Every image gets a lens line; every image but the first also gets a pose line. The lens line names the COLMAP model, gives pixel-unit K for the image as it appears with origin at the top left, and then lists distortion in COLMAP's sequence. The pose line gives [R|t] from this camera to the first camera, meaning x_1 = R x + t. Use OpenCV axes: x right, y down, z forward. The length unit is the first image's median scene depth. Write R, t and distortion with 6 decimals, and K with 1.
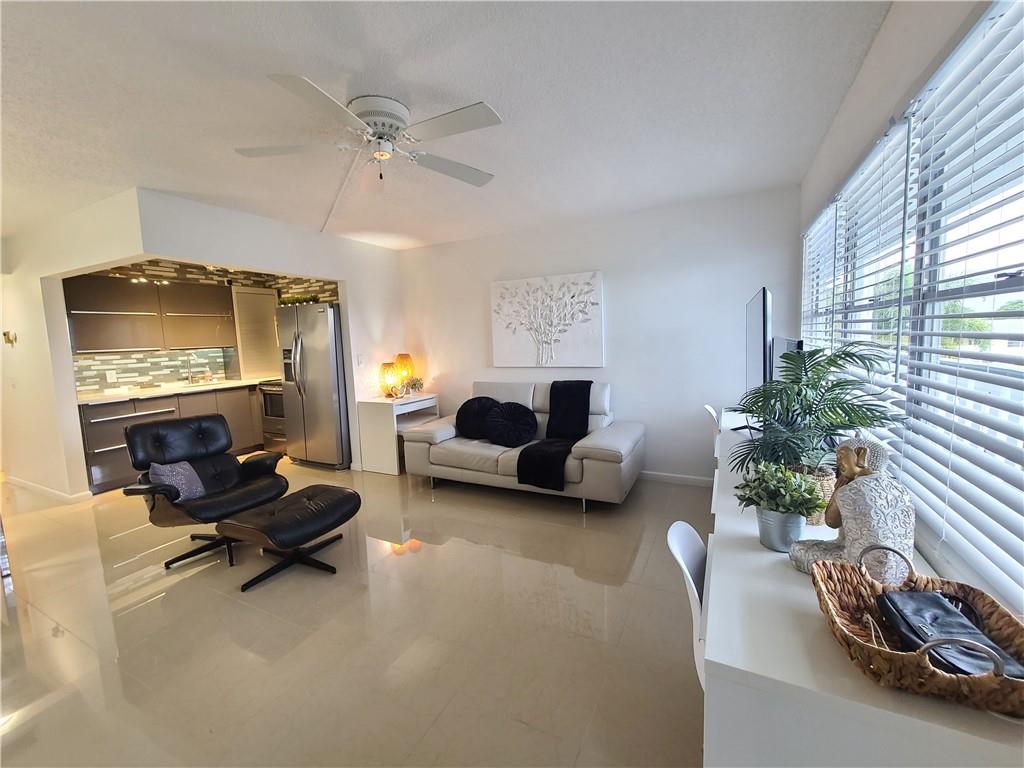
lens RADIAL K [[418.1, 0, 507.0], [0, 418.1, 381.6], [0, 0, 1]] dist [-0.000526, -0.000762]
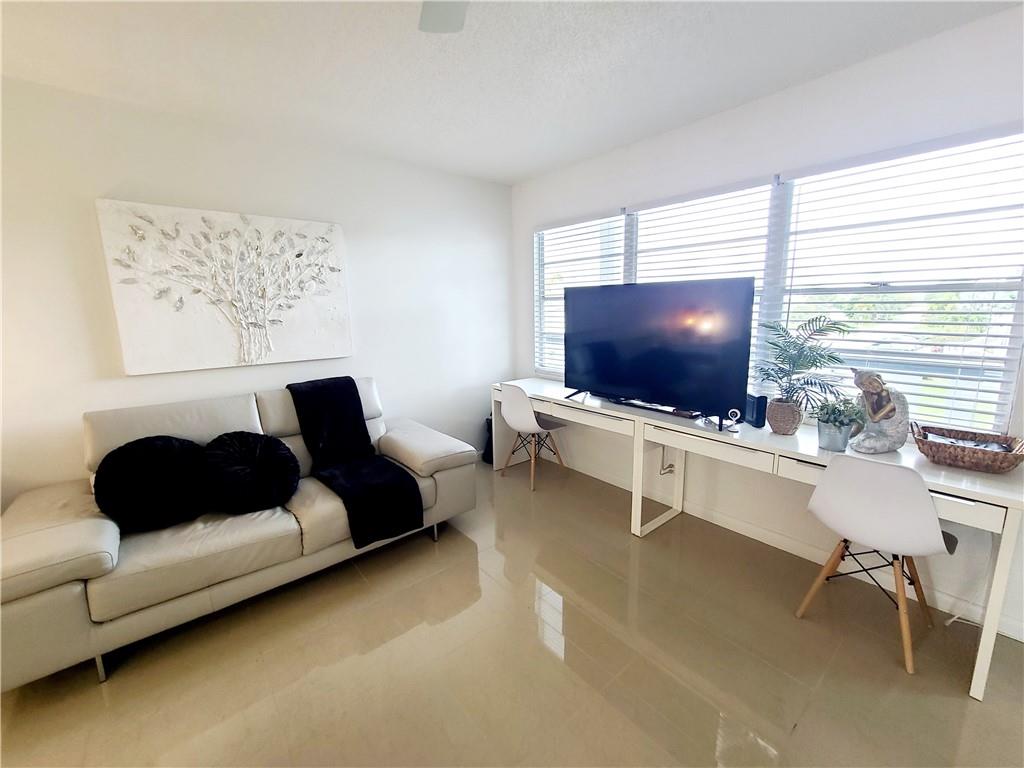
lens RADIAL K [[418.1, 0, 515.1], [0, 418.1, 380.5], [0, 0, 1]] dist [-0.000526, -0.000762]
pose [[0.380076, -0.134221, 0.915165, -0.343813], [0.097487, 0.989718, 0.104668, -0.040580], [-0.919804, 0.049435, 0.389252, 0.425318]]
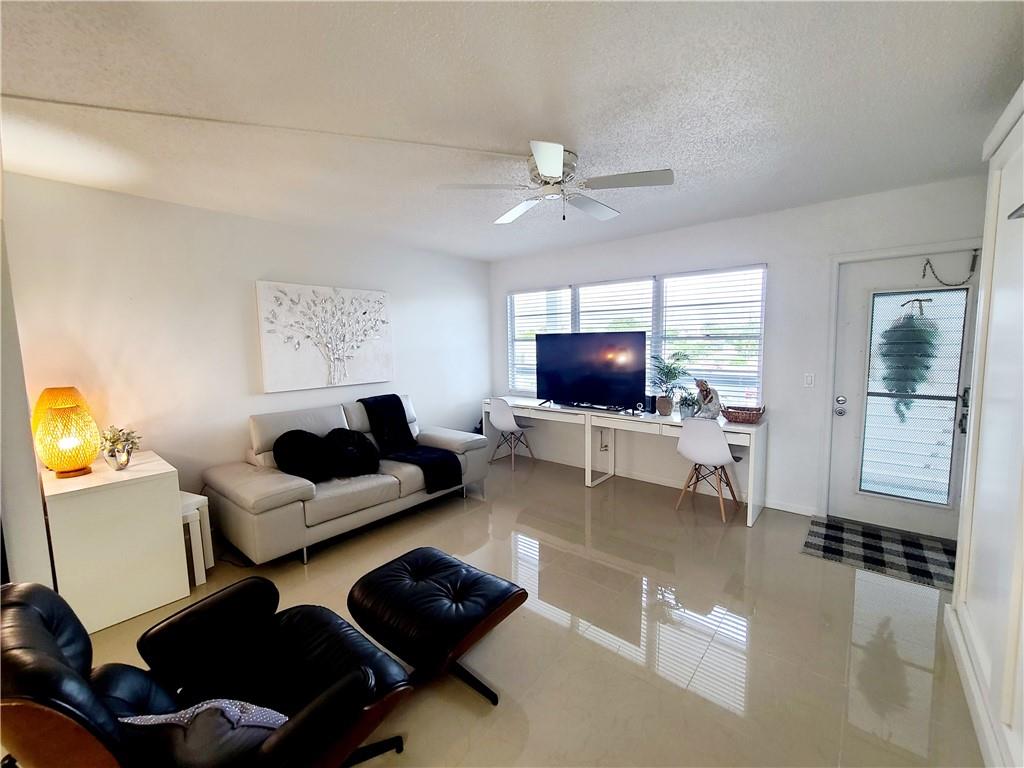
lens RADIAL K [[418.1, 0, 514.3], [0, 418.1, 383.3], [0, 0, 1]] dist [-0.000526, -0.000762]
pose [[0.211541, -0.067978, 0.975002, -0.741527], [0.108835, 0.993012, 0.045620, -0.041972], [-0.971291, 0.096464, 0.217461, 0.443841]]
